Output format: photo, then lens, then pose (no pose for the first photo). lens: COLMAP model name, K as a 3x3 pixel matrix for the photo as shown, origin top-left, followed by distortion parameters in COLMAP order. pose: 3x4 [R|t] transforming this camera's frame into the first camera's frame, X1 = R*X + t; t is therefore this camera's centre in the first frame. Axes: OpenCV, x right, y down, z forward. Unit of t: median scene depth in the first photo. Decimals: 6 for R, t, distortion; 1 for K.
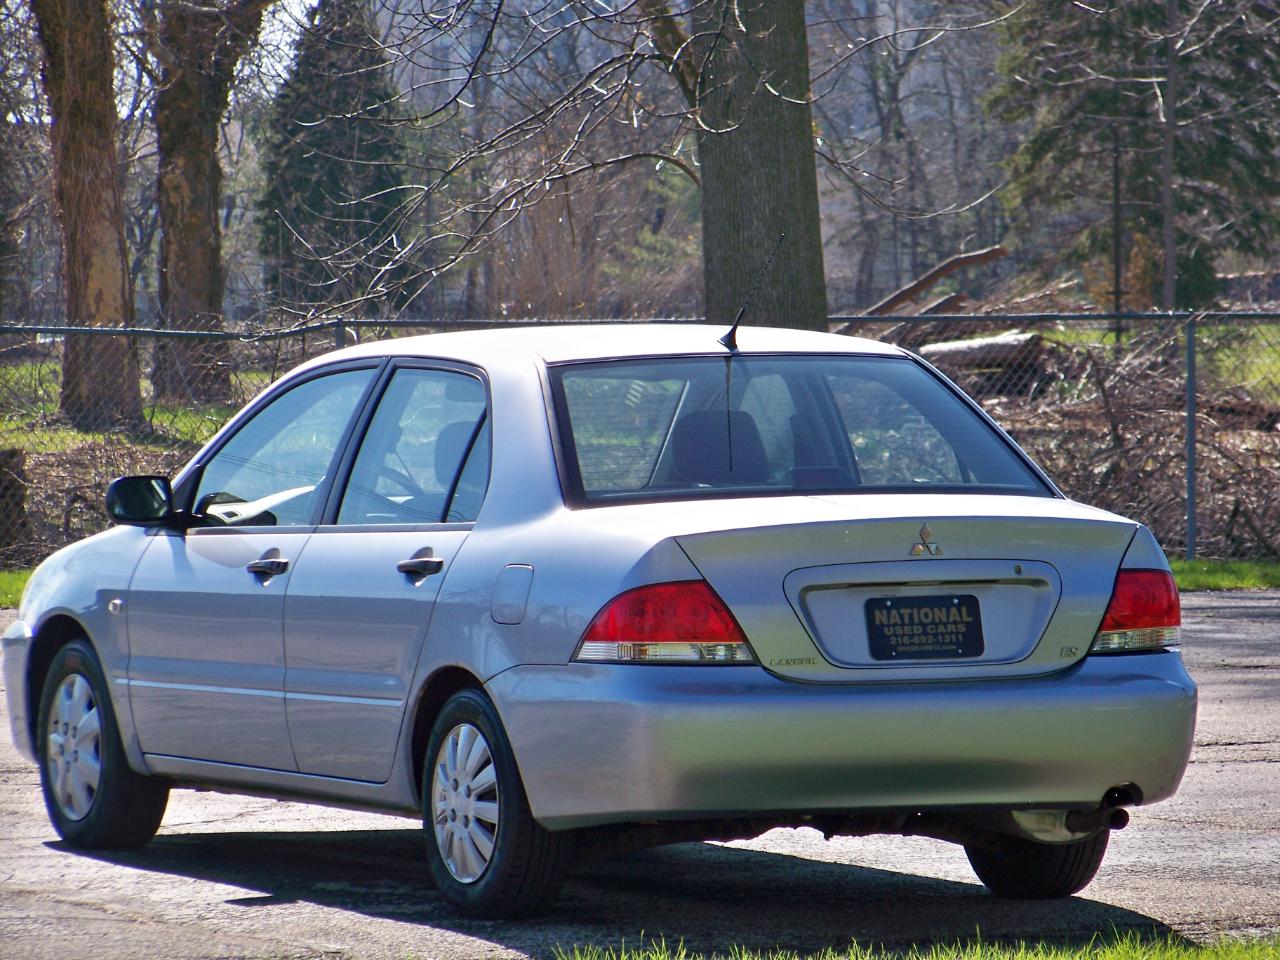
lens RADIAL K [[3683.2, 0, 604.3], [0, 3683.2, 483.2], [0, 0, 1]] dist [-0.125407, 0.567447]
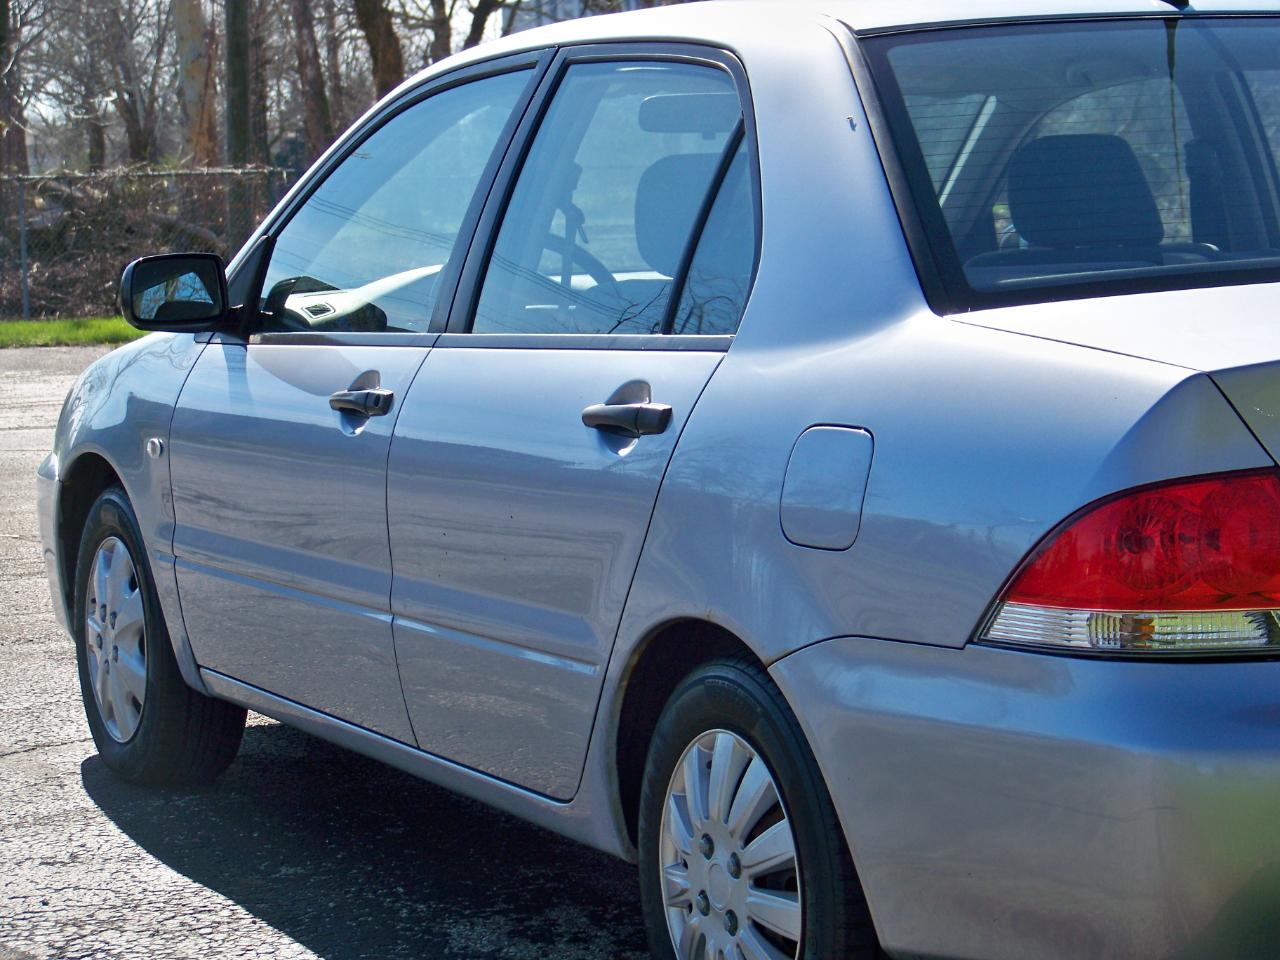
lens RADIAL K [[3346.3, 0, 746.1], [0, 3346.3, 477.8], [0, 0, 1]] dist [-0.037976, 0.393319]
pose [[0.999834, -0.018106, 0.002219, -0.033730], [0.017912, 0.997508, 0.068242, -0.001491], [-0.003449, -0.068191, 0.997666, 0.513004]]
